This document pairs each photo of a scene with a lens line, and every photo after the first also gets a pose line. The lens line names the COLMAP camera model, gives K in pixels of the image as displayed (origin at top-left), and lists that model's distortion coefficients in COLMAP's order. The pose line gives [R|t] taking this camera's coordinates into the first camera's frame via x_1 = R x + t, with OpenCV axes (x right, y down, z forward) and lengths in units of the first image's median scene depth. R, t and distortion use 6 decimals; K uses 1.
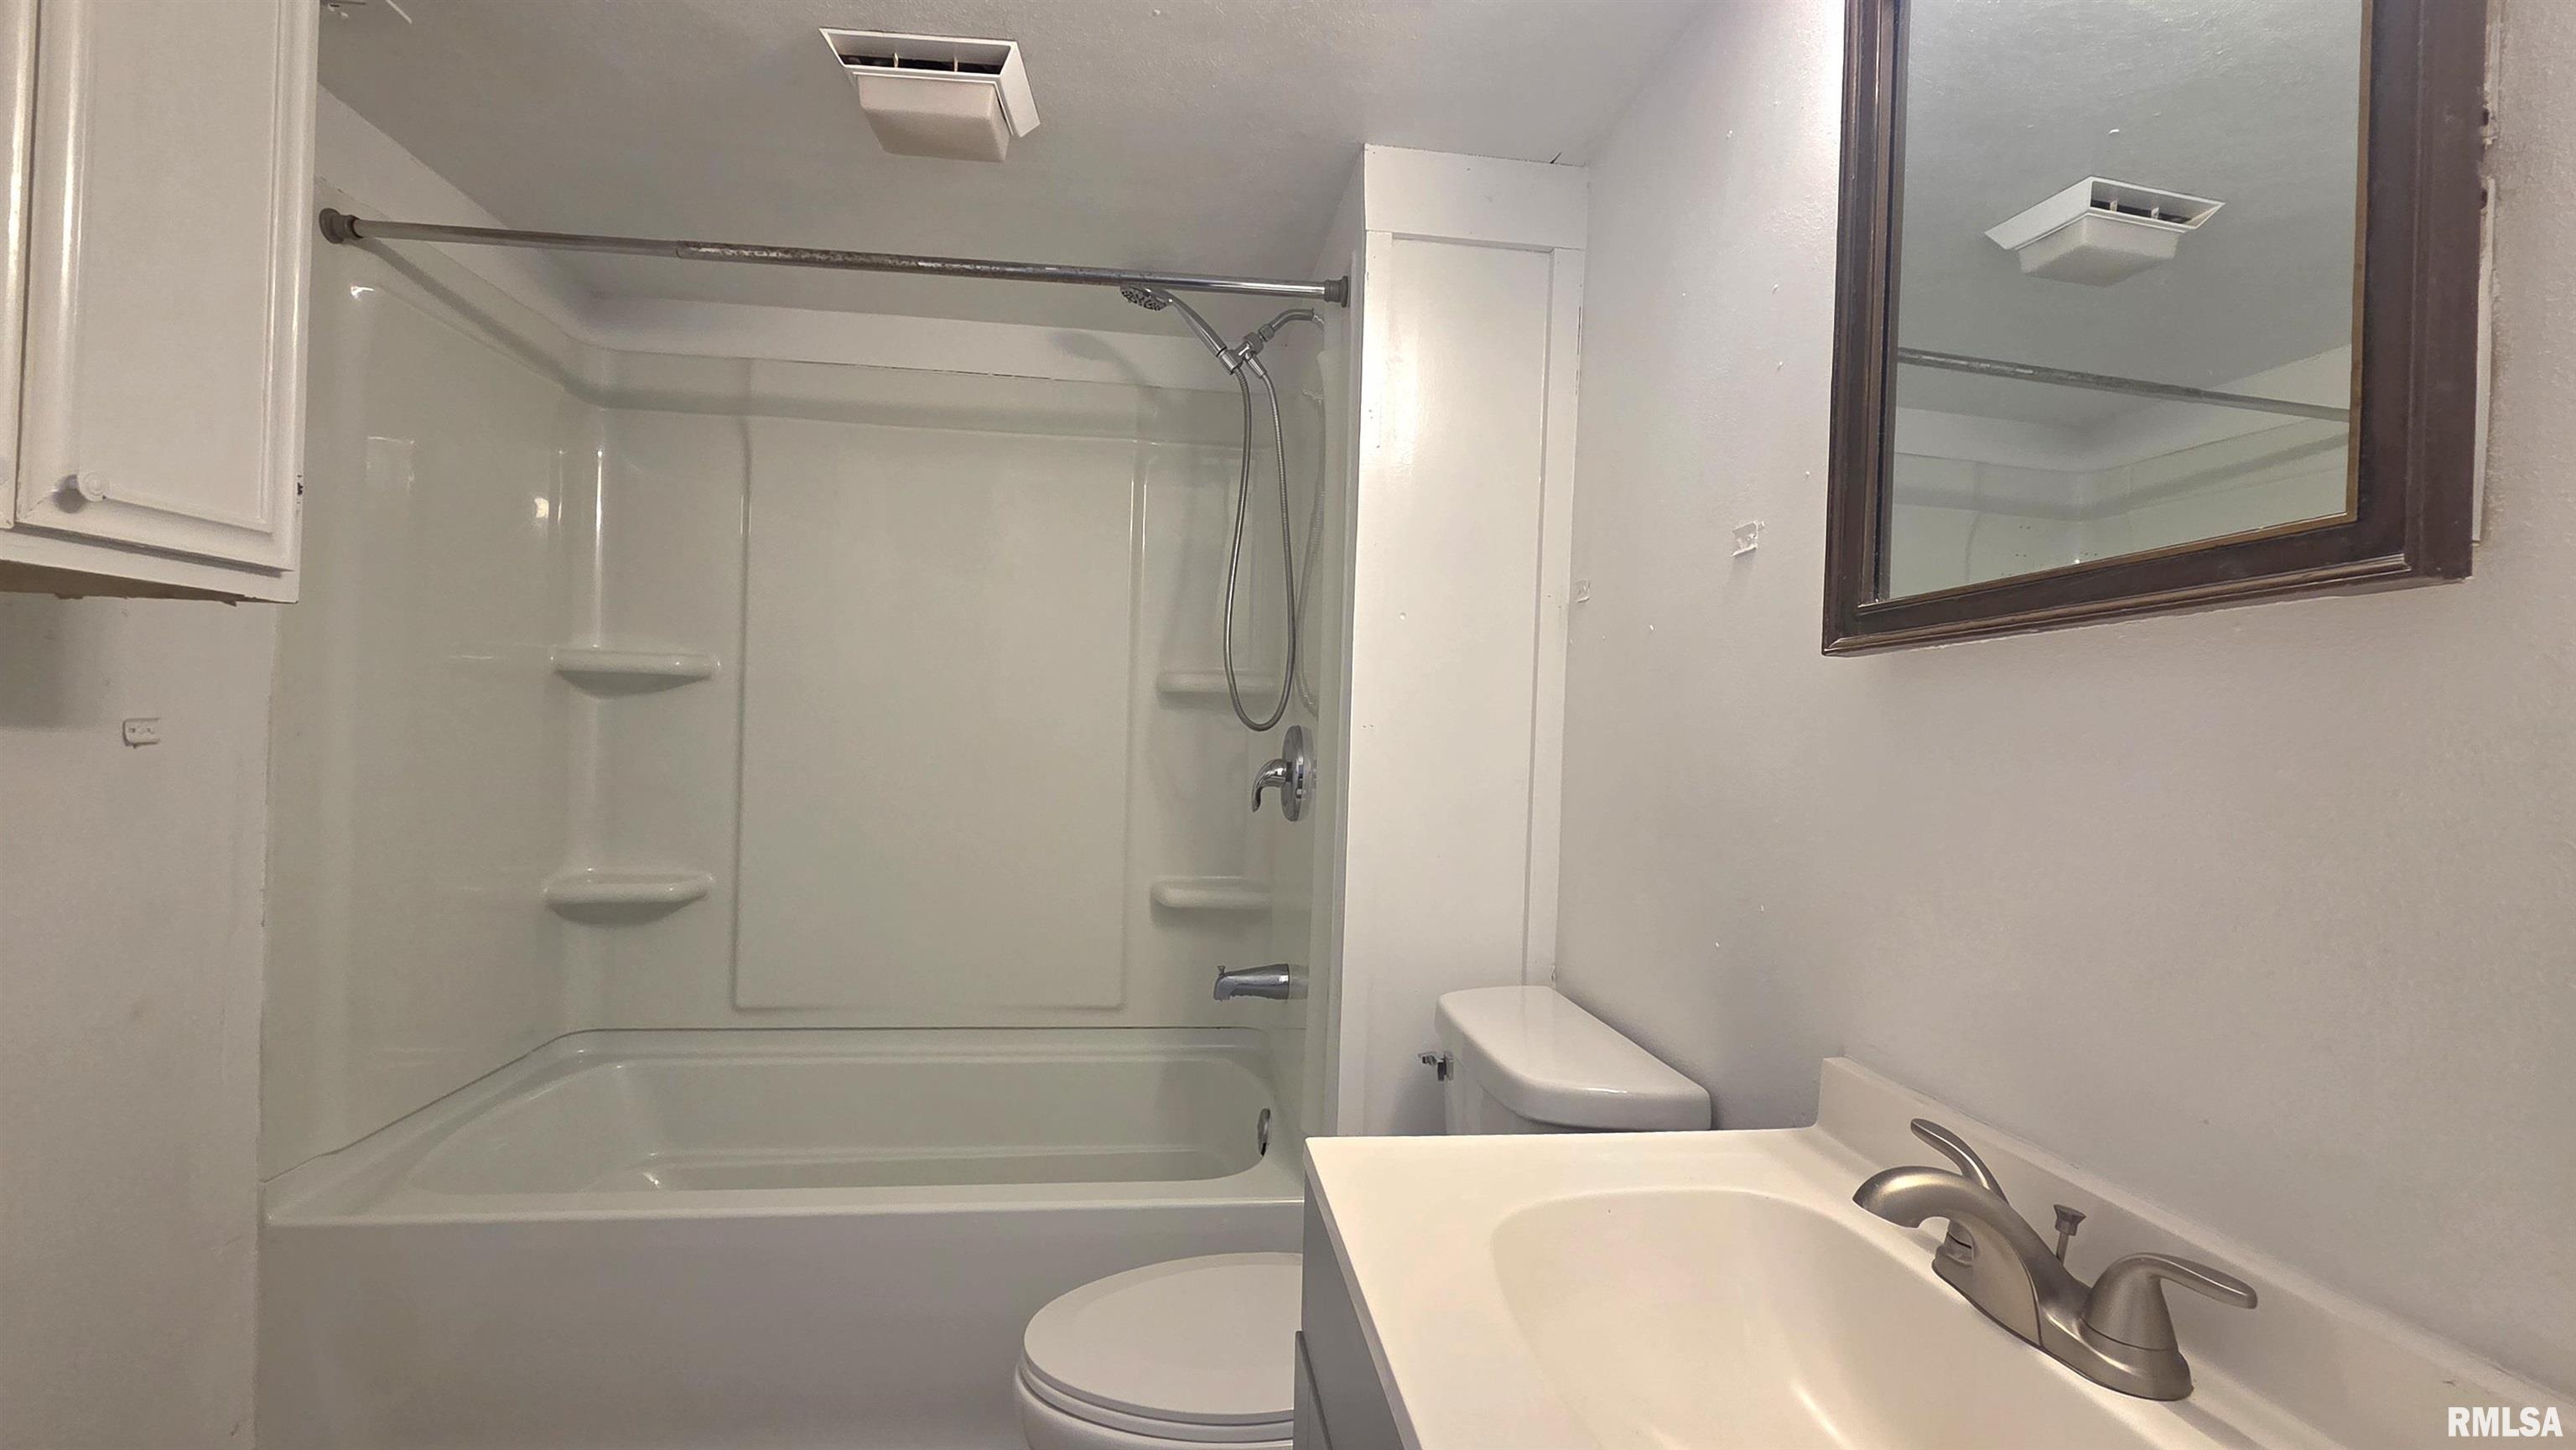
lens RADIAL K [[1089.3, 0, 1307.9], [0, 1089.3, 735.5], [0, 0, 1]] dist [-0.000177, 0.000397]
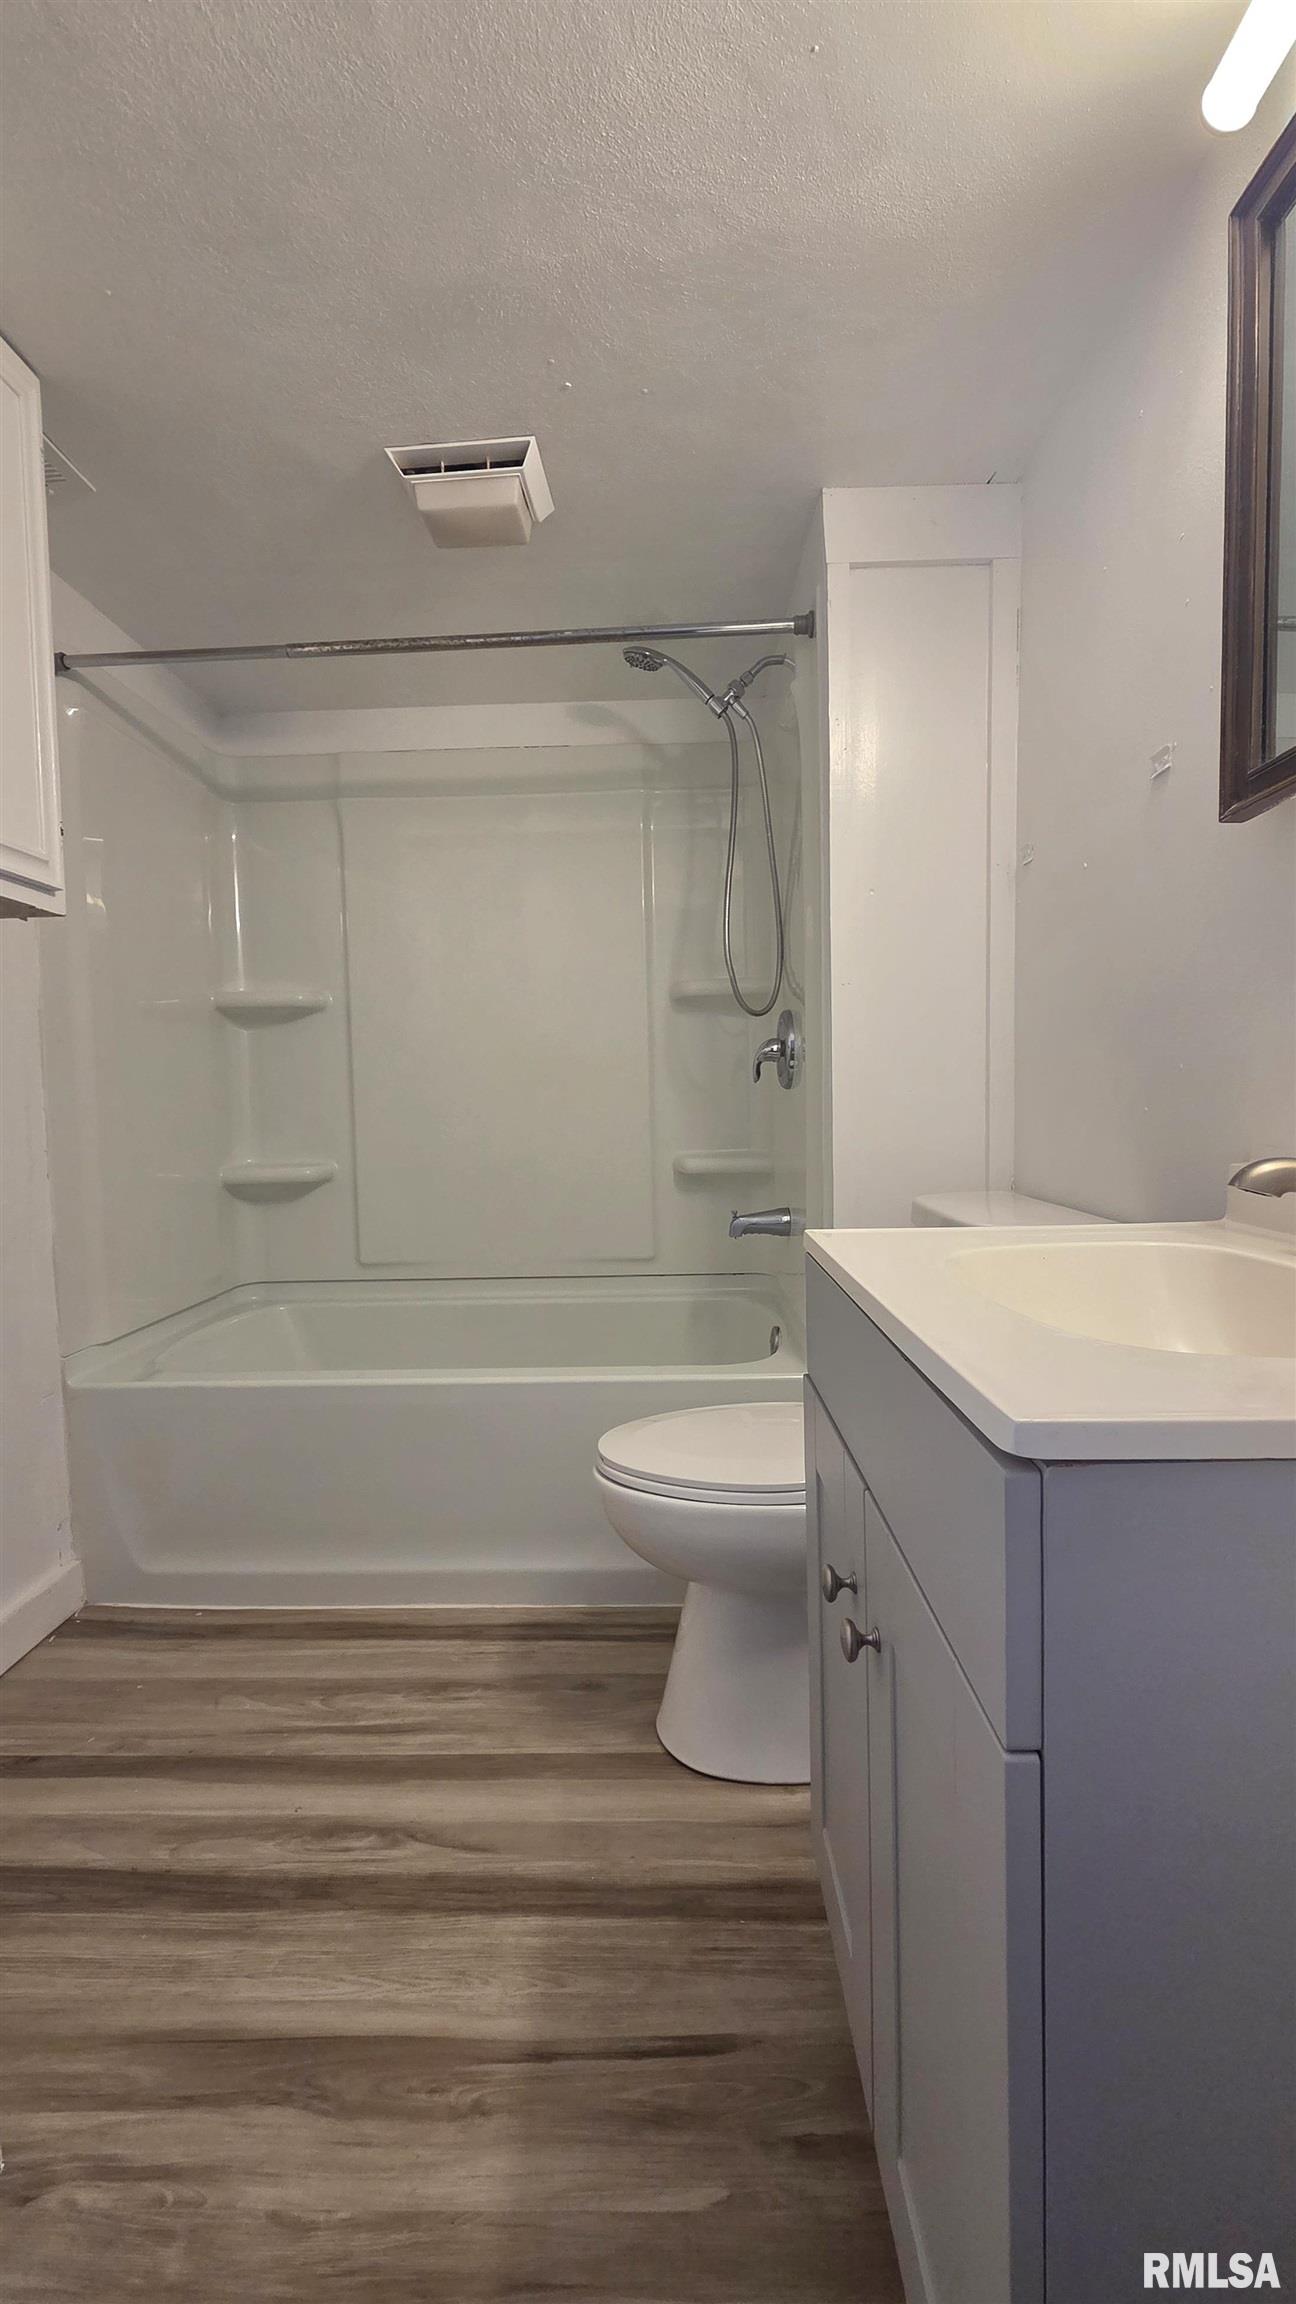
lens RADIAL K [[953.6, 0, 661.0], [0, 953.6, 1153.9], [0, 0, 1]] dist [-0.000082, 0.000423]
pose [[0.988052, -0.043403, -0.147883, 0.000553], [0.050934, 0.997571, 0.047524, 0.093636], [0.145461, -0.054488, 0.987862, -0.068142]]
